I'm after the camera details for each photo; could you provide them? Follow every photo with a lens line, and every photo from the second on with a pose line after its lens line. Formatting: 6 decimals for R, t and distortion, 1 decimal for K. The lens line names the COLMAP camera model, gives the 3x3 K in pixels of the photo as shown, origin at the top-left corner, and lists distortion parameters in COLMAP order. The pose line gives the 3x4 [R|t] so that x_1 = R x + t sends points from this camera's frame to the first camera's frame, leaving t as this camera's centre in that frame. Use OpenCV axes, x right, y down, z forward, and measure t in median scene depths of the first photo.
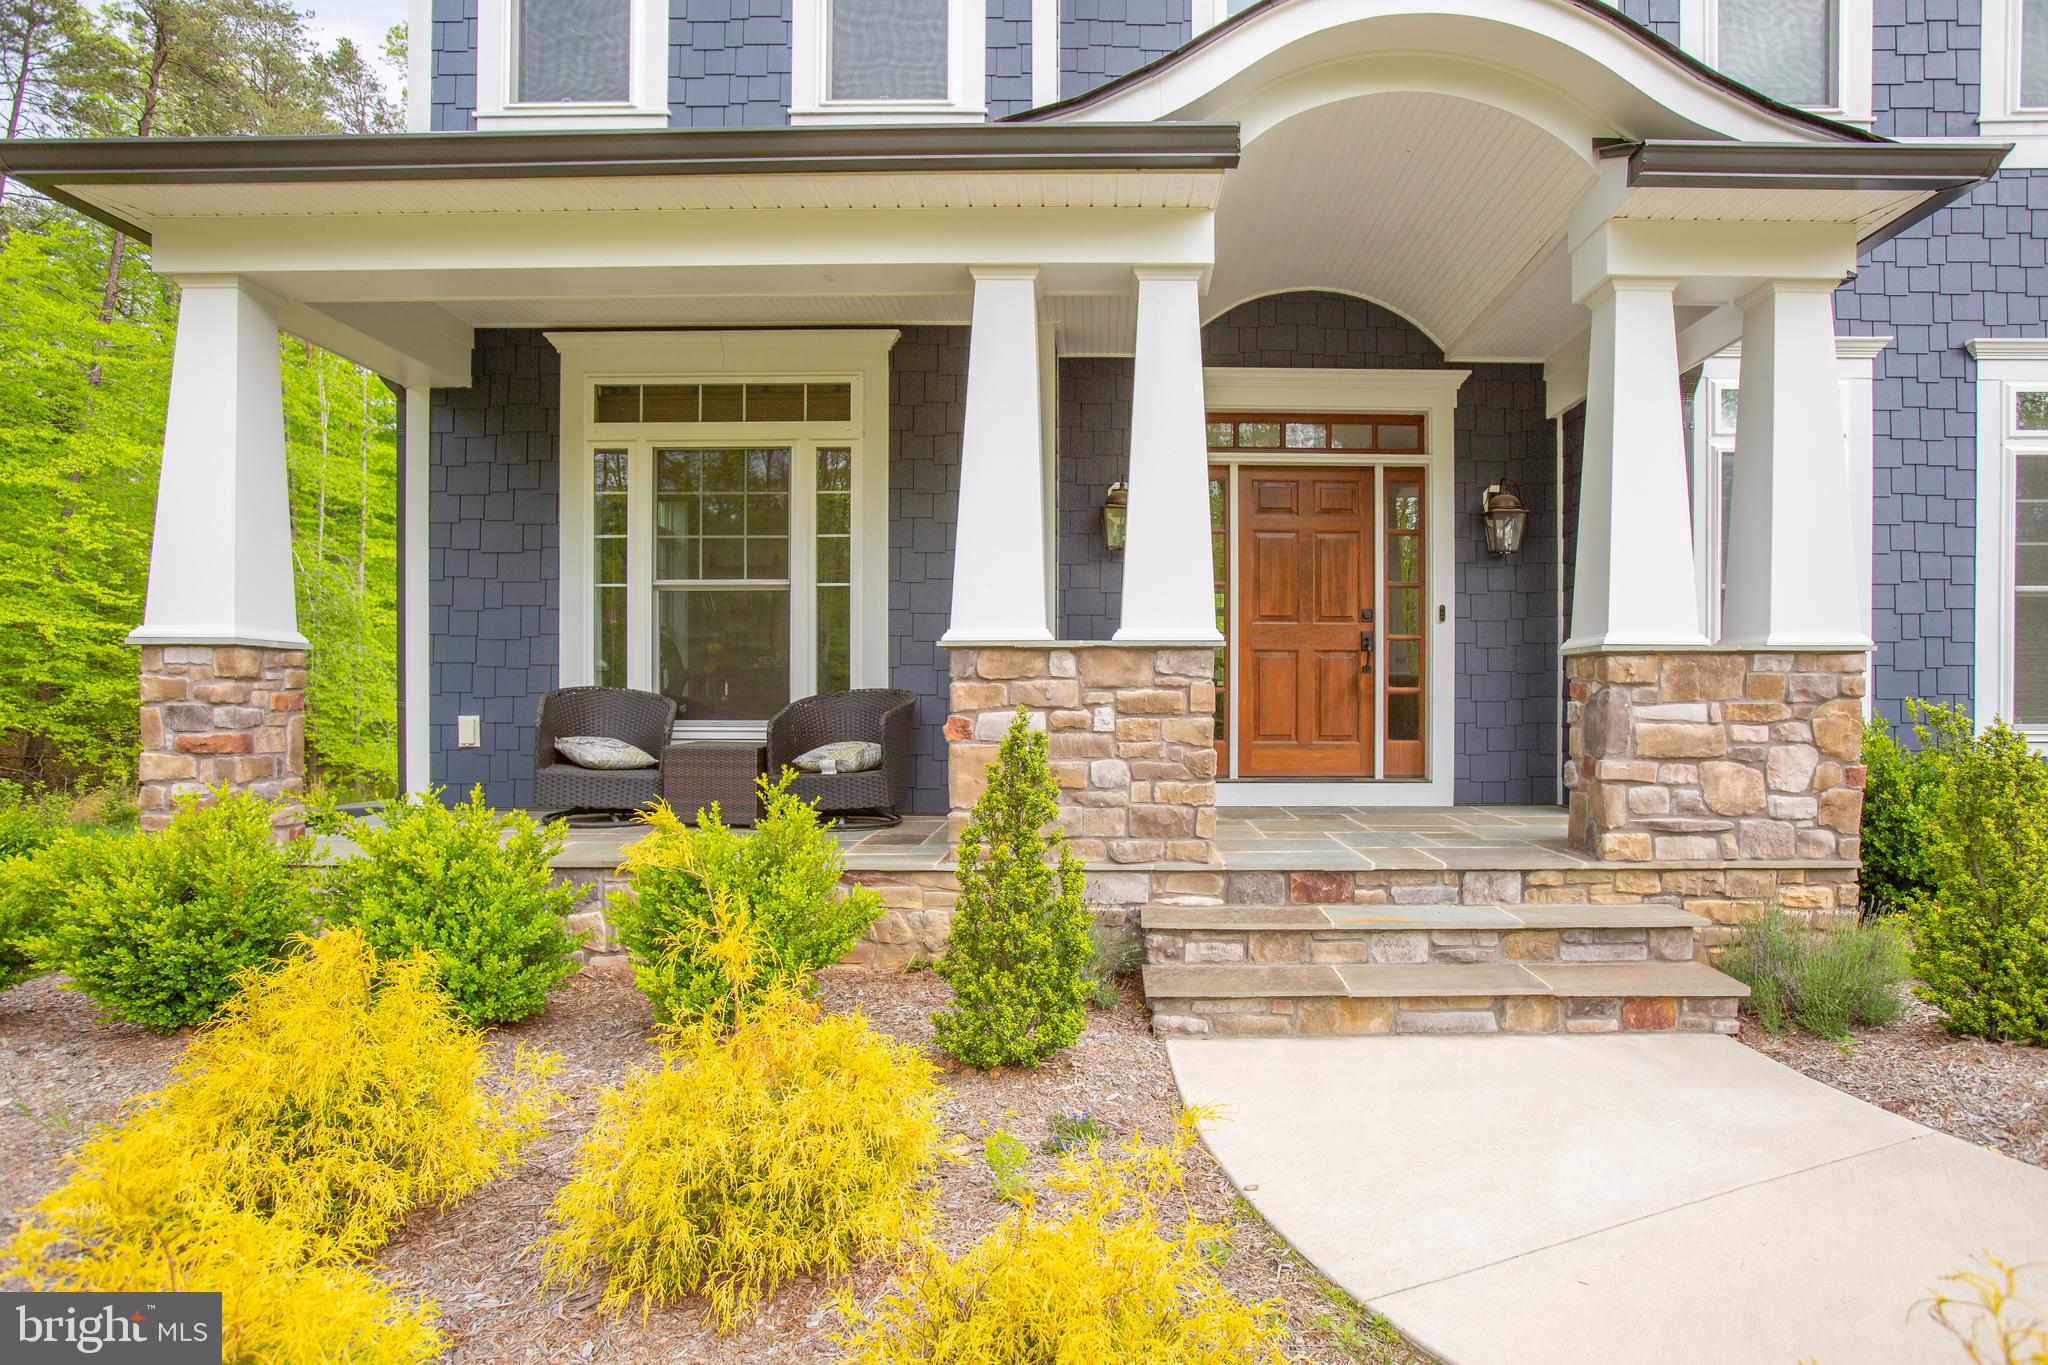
lens RADIAL K [[1144.2, 0, 1033.1], [0, 1144.2, 684.1], [0, 0, 1]] dist [-0.025069, -0.000481]
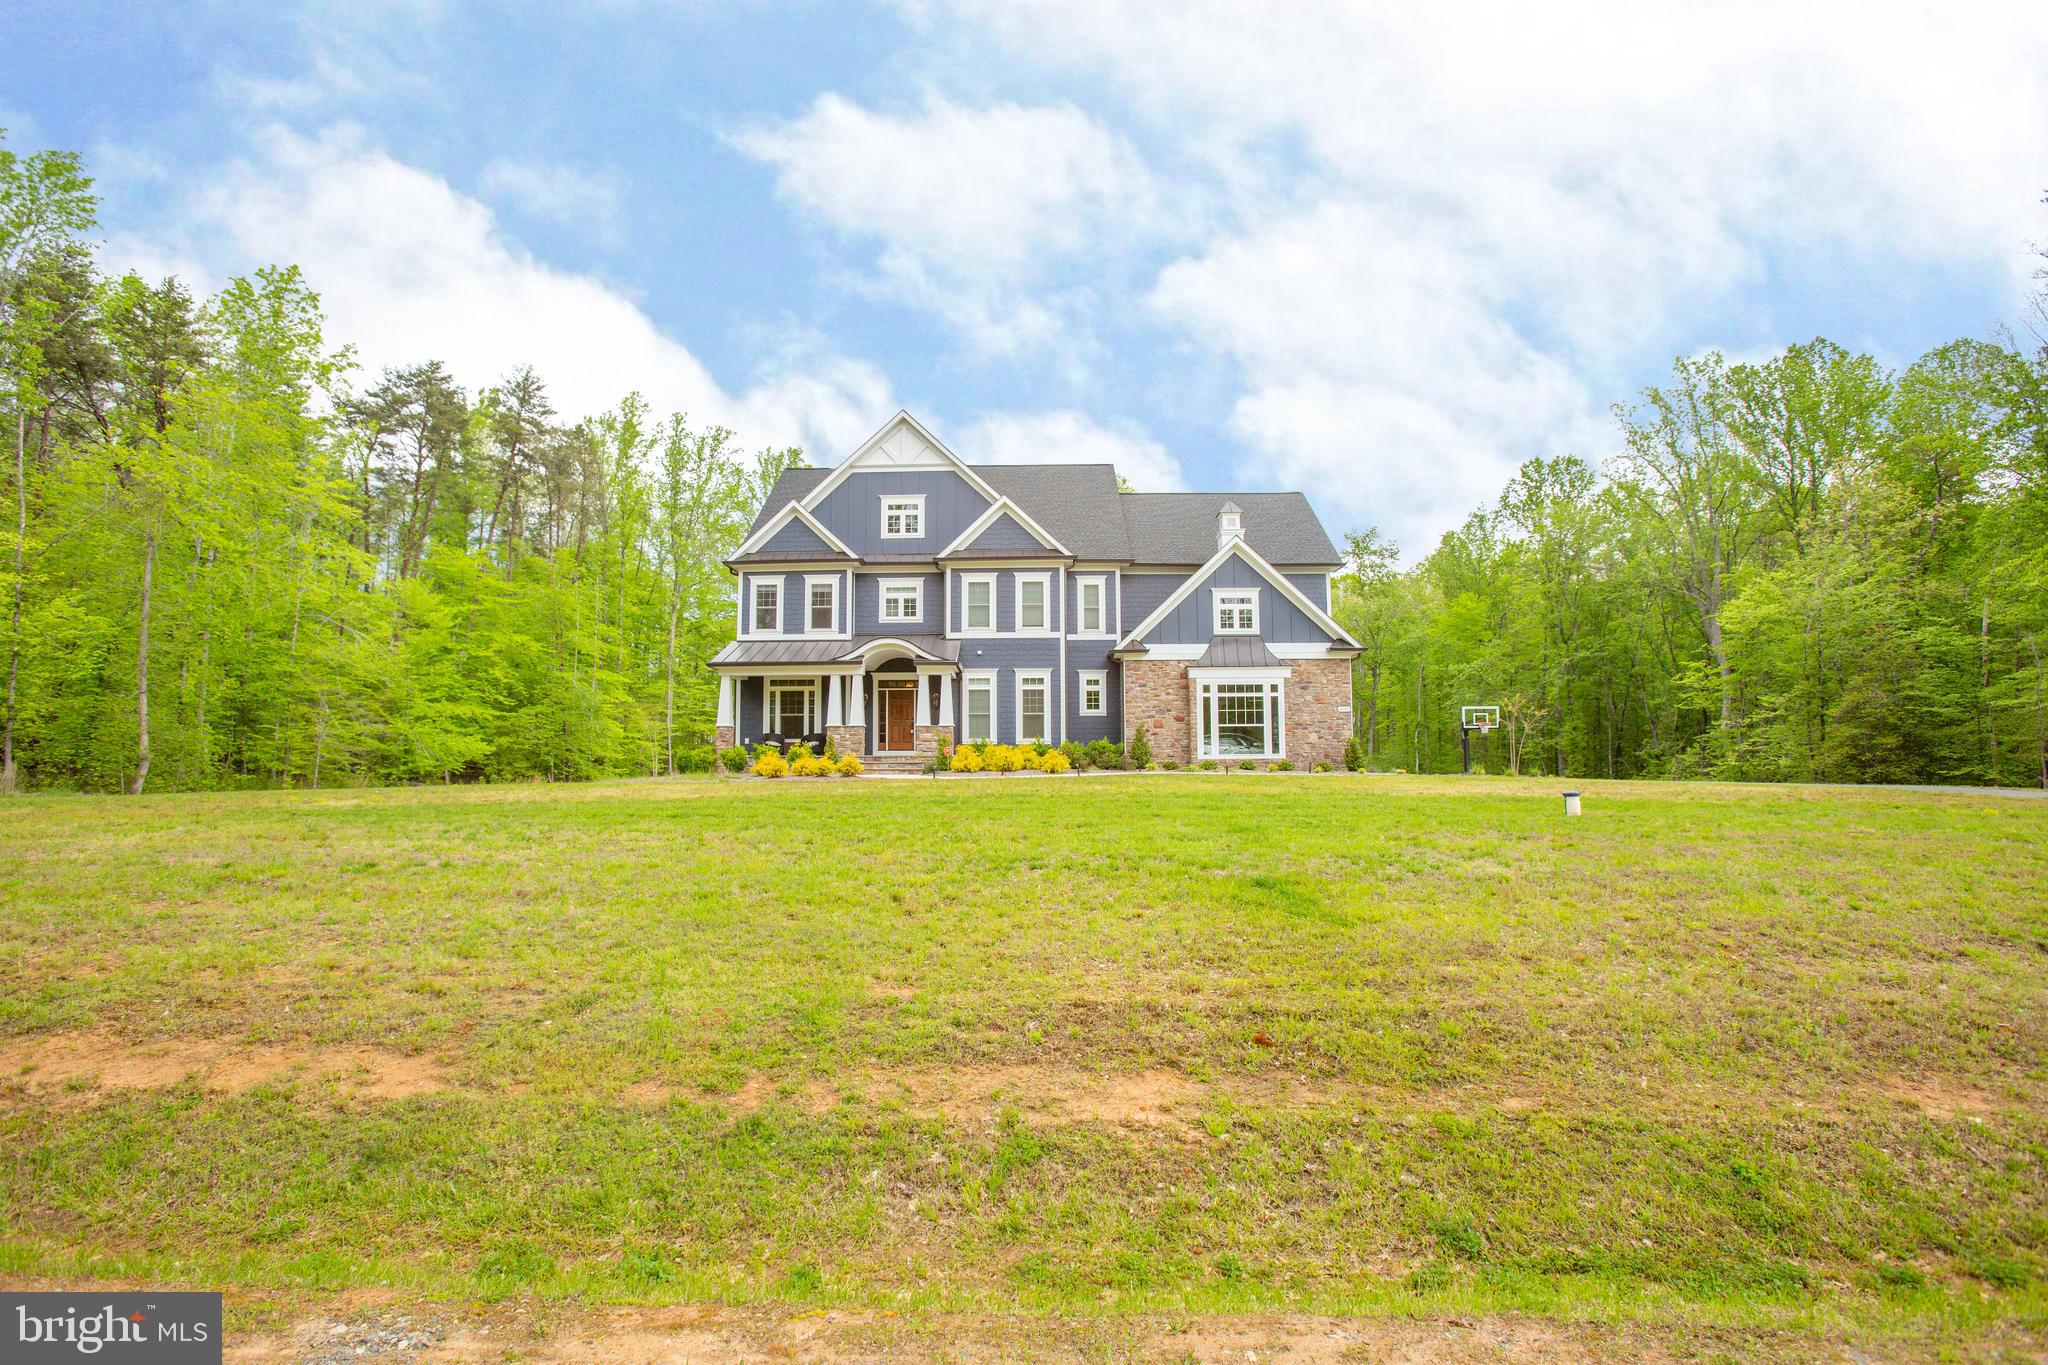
lens RADIAL K [[974.2, 0, 1007.7], [0, 974.2, 668.6], [0, 0, 1]] dist [-0.015046, 0.000383]
pose [[0.999944, -0.009559, 0.004483, 0.787706], [0.009872, 0.997047, -0.076159, 0.063268], [-0.003742, 0.076199, 0.997086, -3.884599]]
